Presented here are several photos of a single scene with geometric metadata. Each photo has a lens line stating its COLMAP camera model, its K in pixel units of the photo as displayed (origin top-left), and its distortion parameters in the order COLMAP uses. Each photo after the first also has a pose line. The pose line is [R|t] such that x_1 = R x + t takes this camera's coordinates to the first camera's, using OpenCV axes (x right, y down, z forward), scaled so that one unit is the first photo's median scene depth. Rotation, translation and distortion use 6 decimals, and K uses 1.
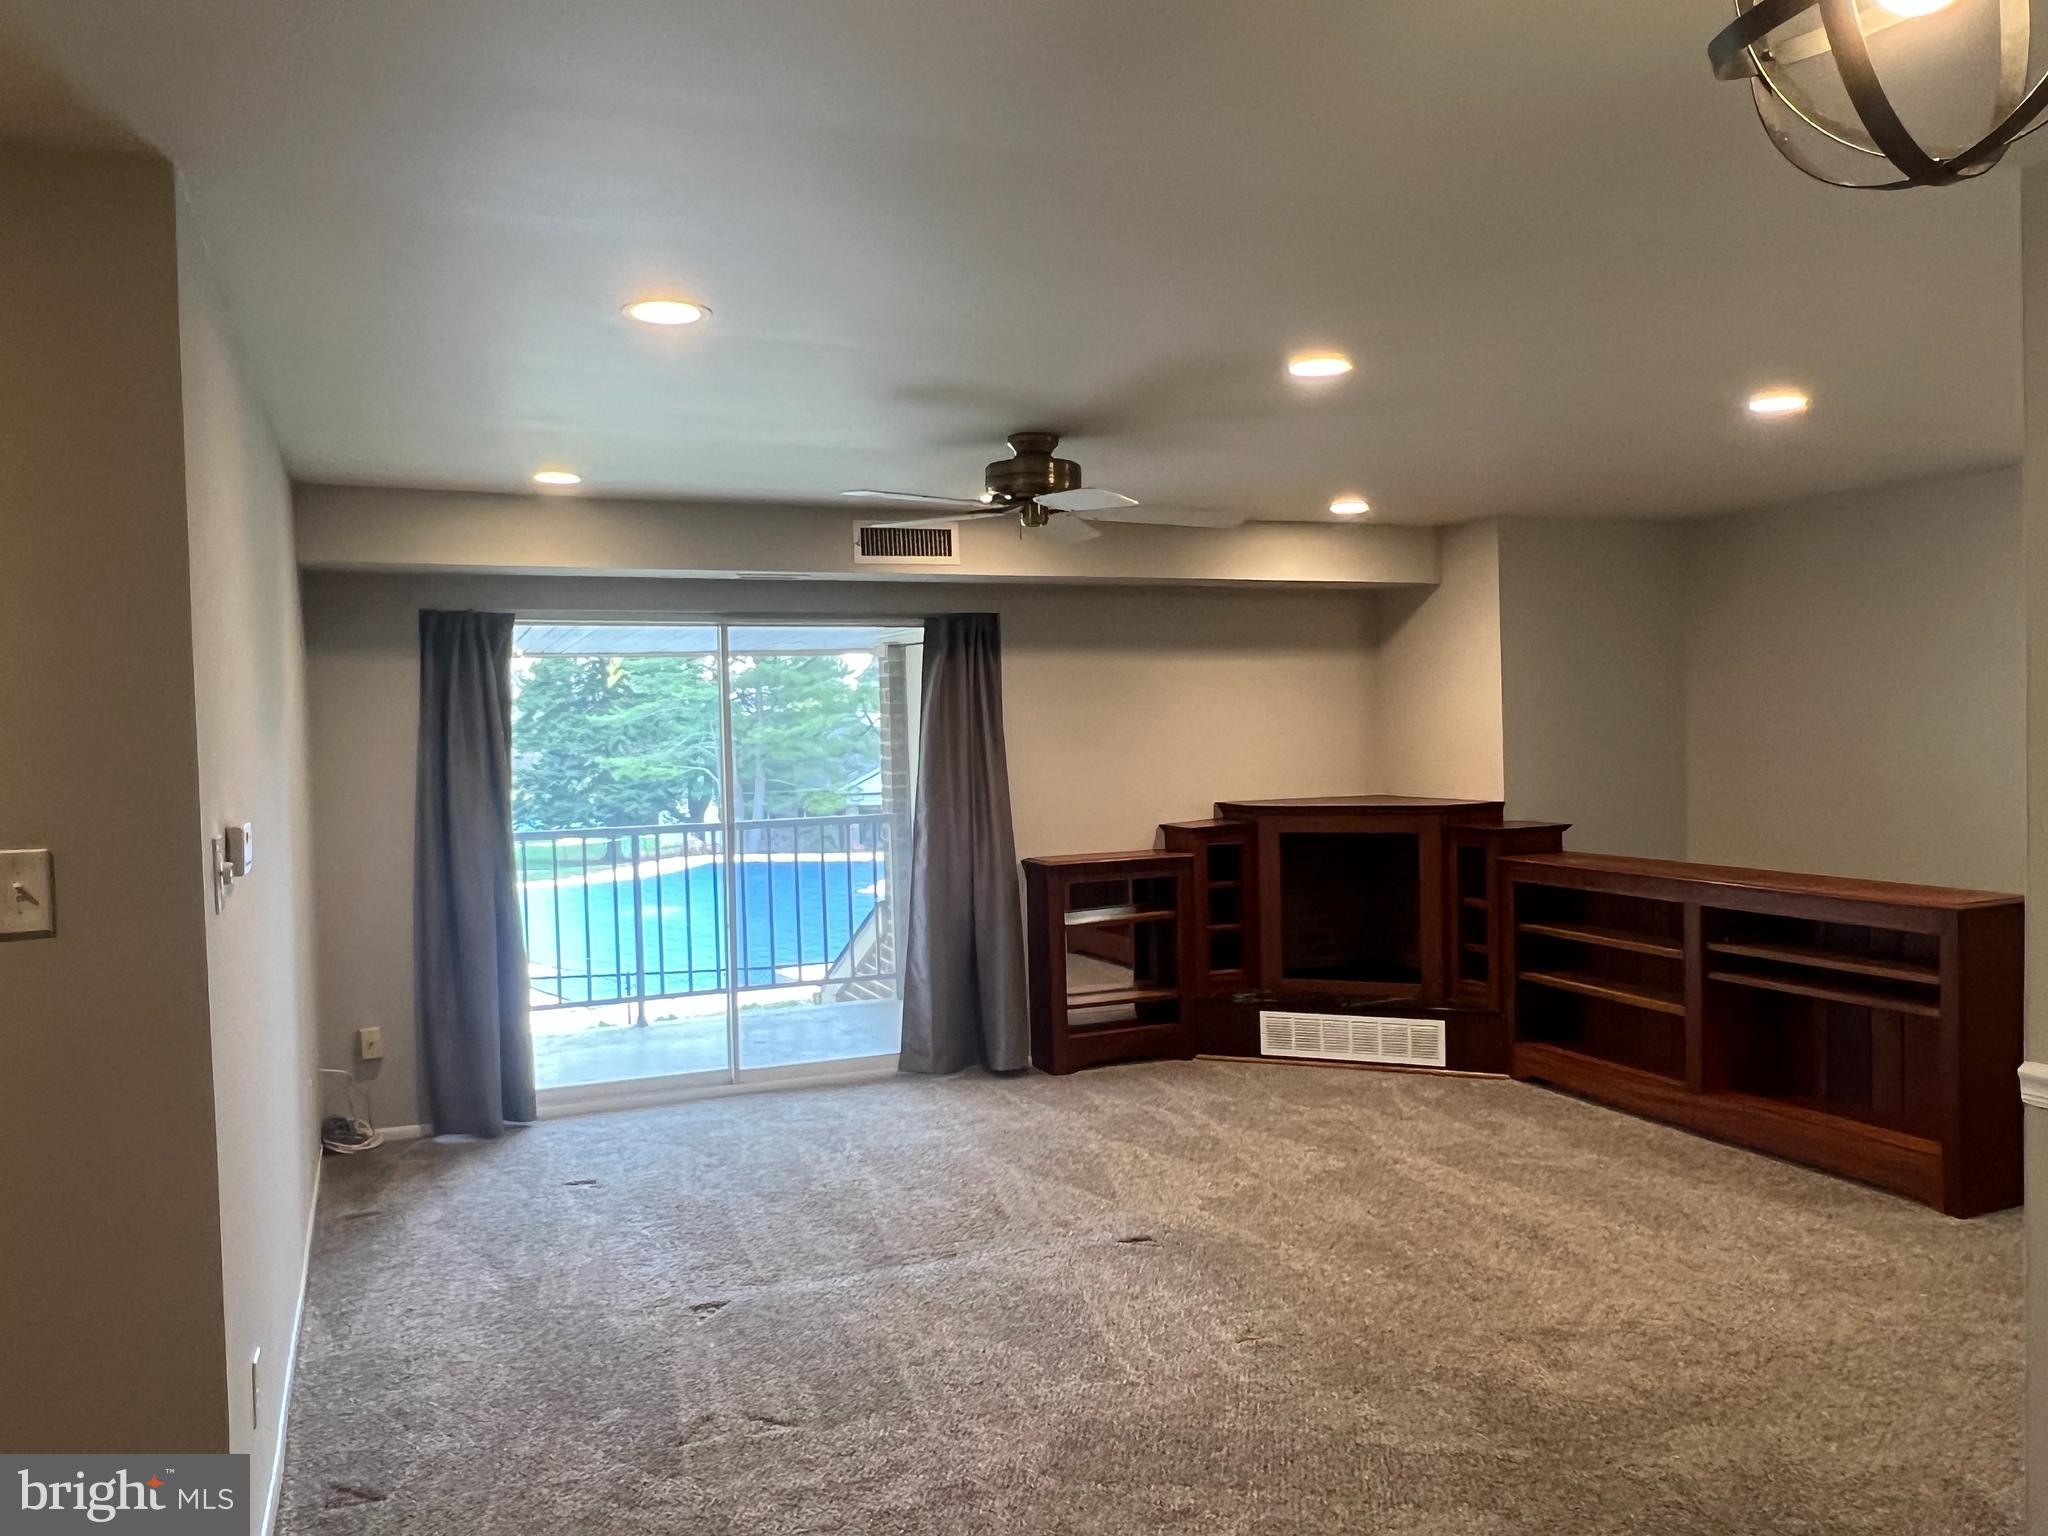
lens RADIAL K [[1511.8, 0, 1022.9], [0, 1511.8, 757.3], [0, 0, 1]] dist [0.002705, -0.007471]
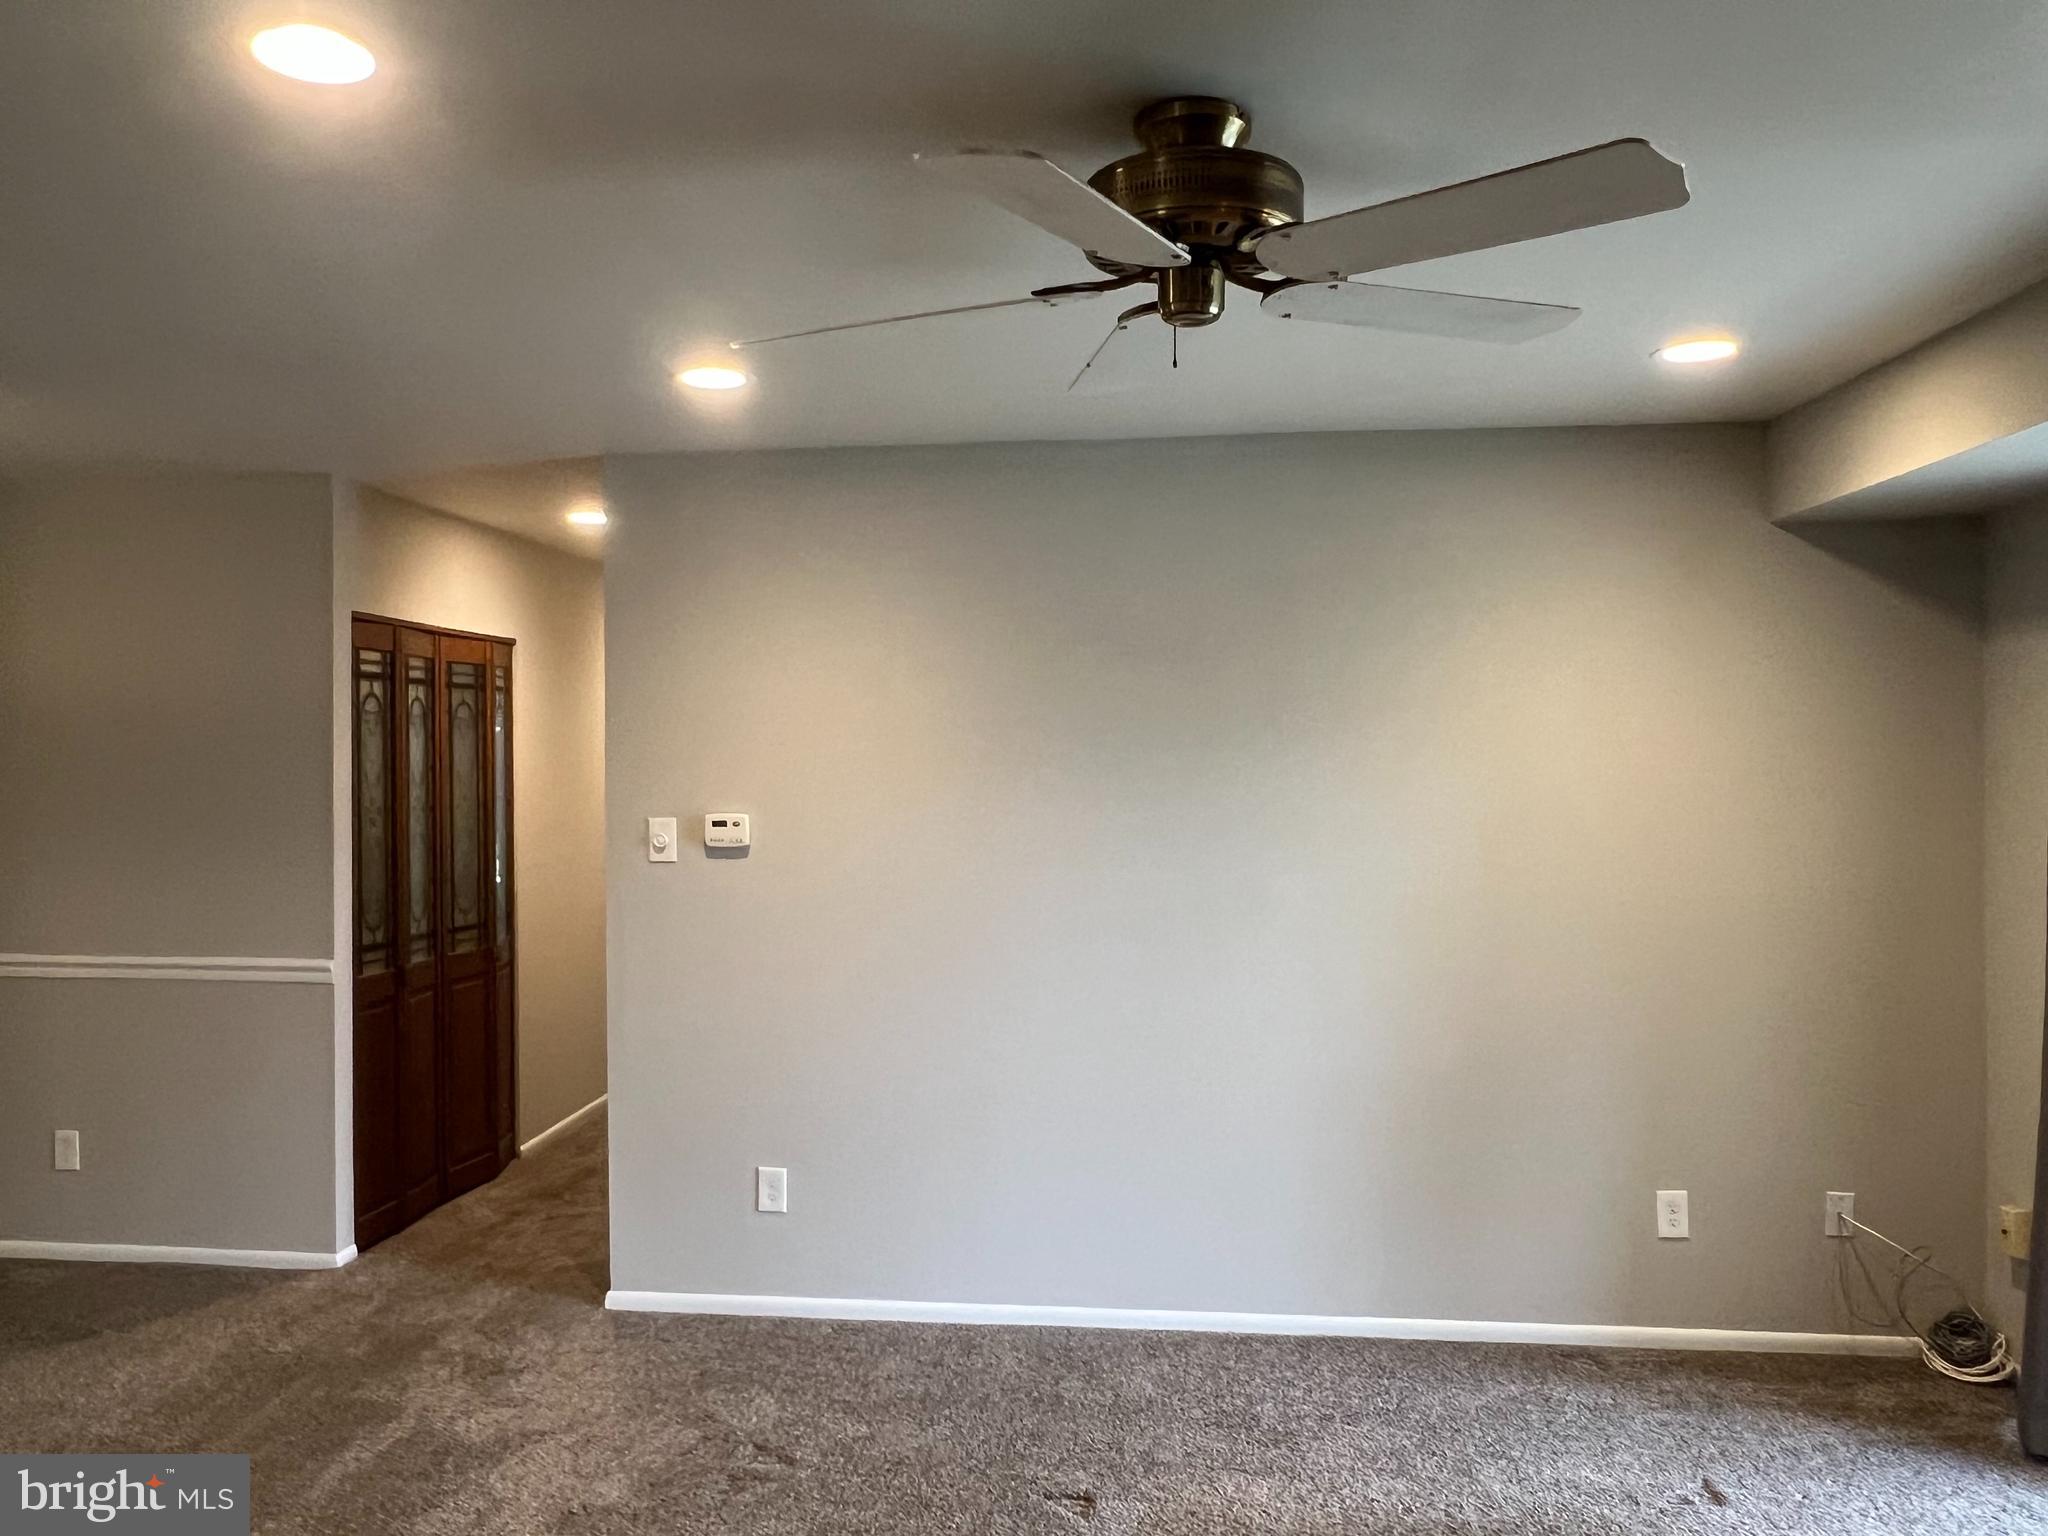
lens RADIAL K [[1511.8, 0, 1029.4], [0, 1511.8, 767.0], [0, 0, 1]] dist [0.002705, -0.007471]
pose [[-0.467870, 0.035233, -0.883095, 0.296720], [-0.005201, 0.999078, 0.042616, -0.030547], [0.883782, 0.024532, -0.467256, 0.842185]]
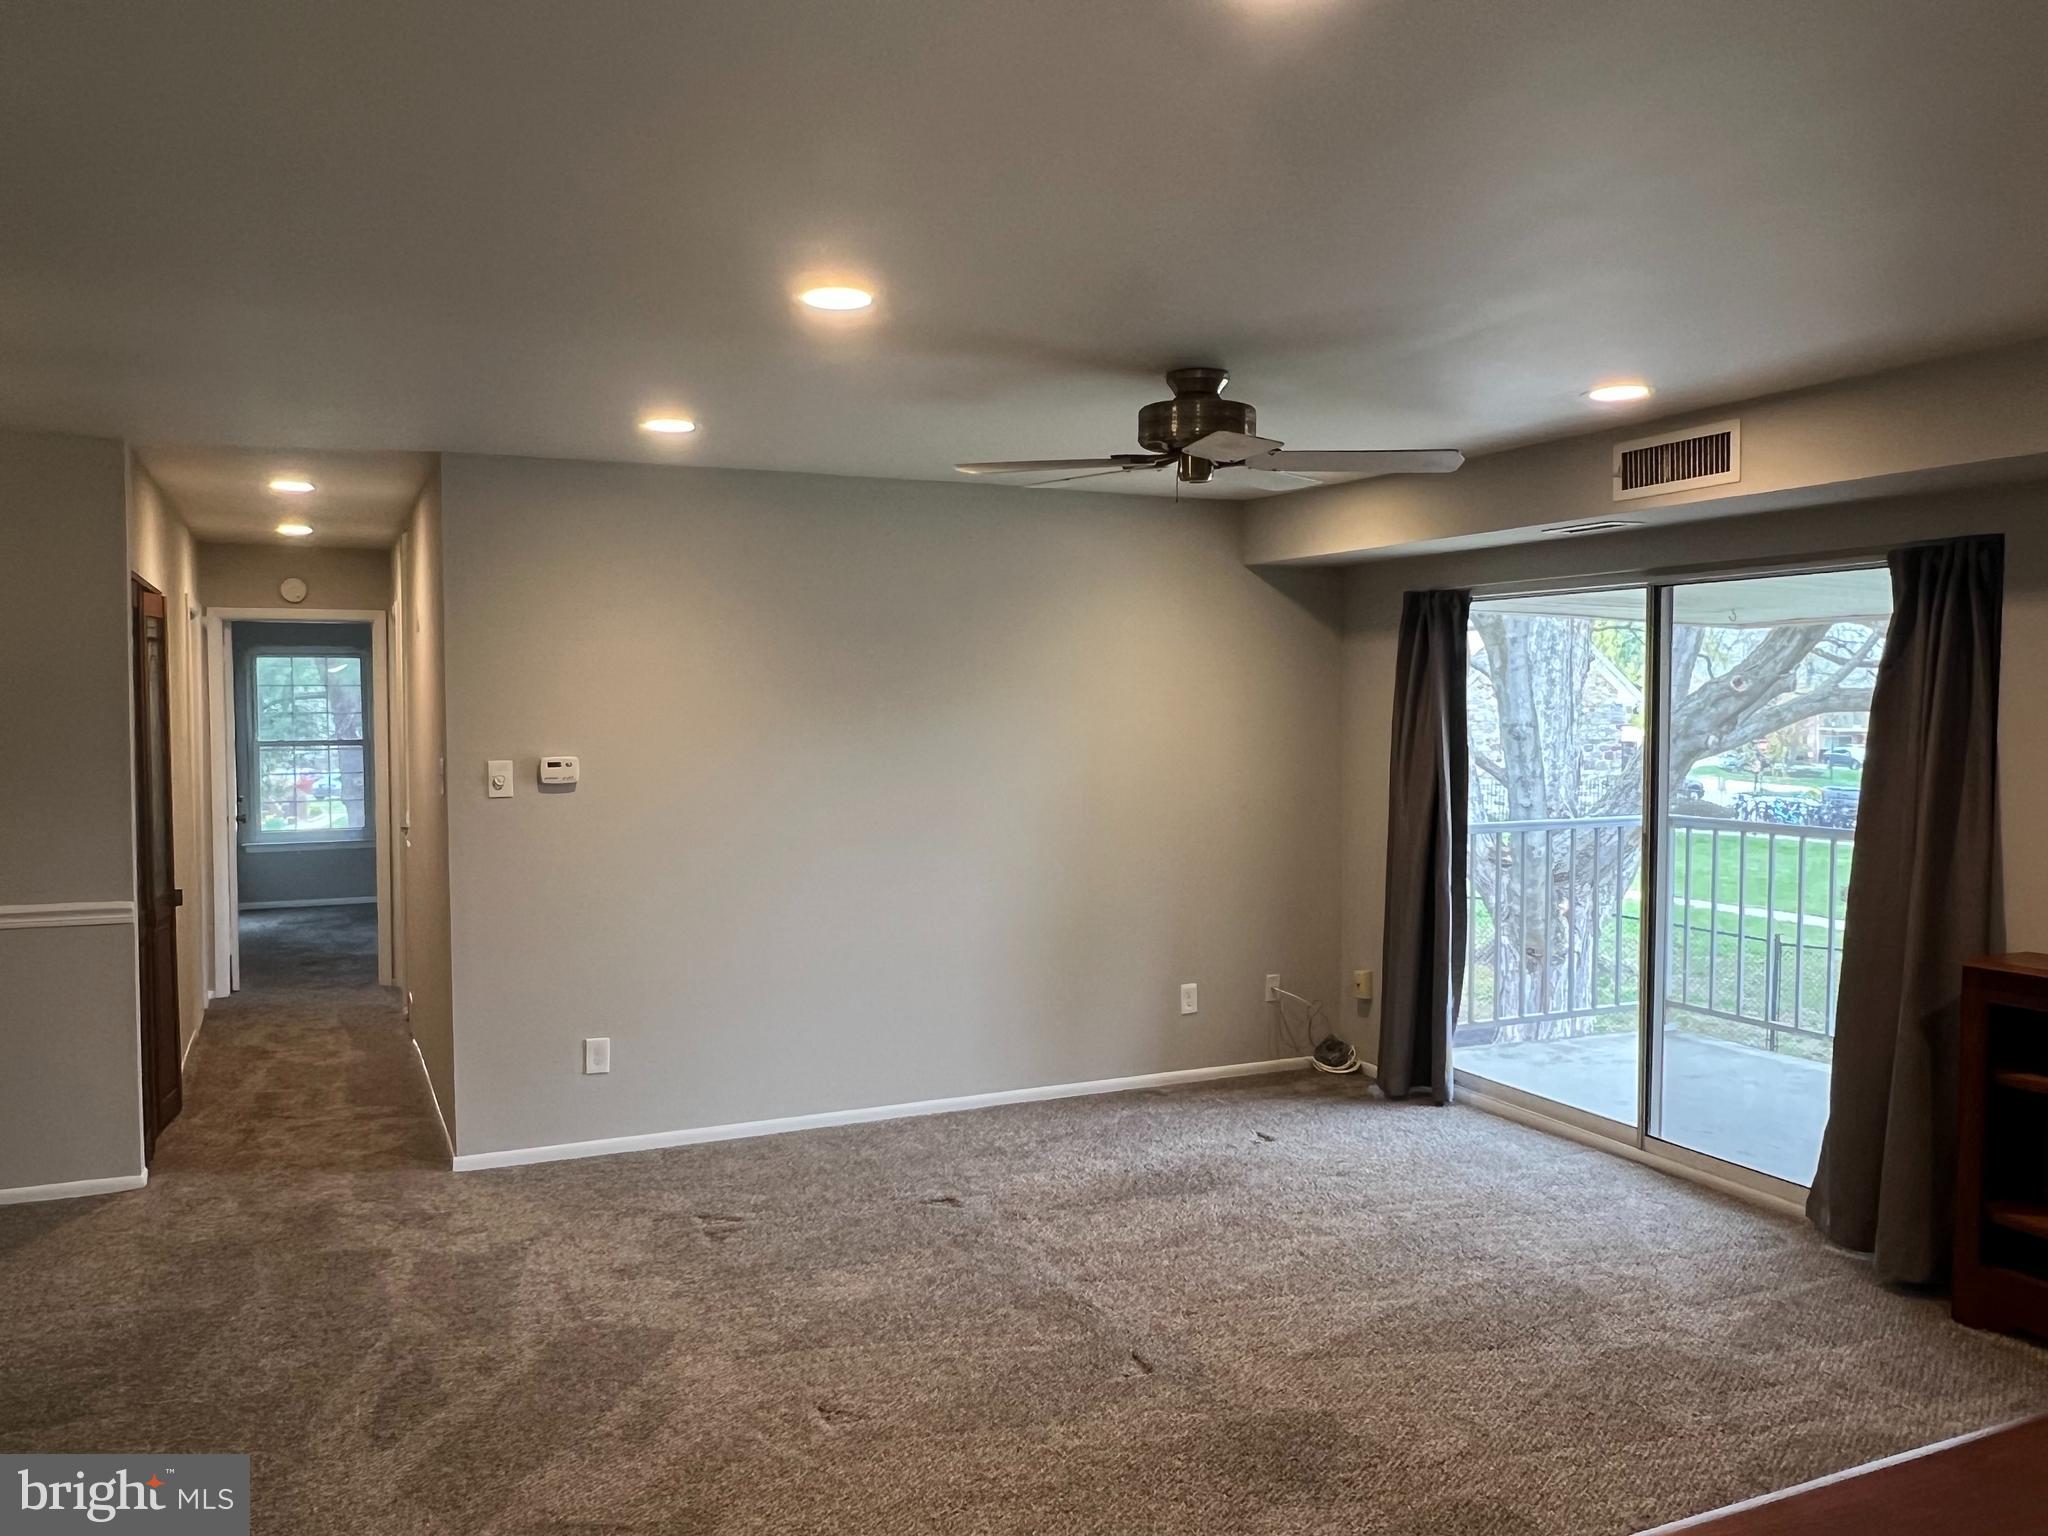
lens RADIAL K [[1511.8, 0, 1024.8], [0, 1511.8, 785.0], [0, 0, 1]] dist [0.002705, -0.007471]
pose [[0.057935, 0.081281, -0.995006, 0.596404], [-0.025848, 0.996468, 0.079895, -0.037154], [0.997986, 0.021090, 0.059831, 0.620394]]
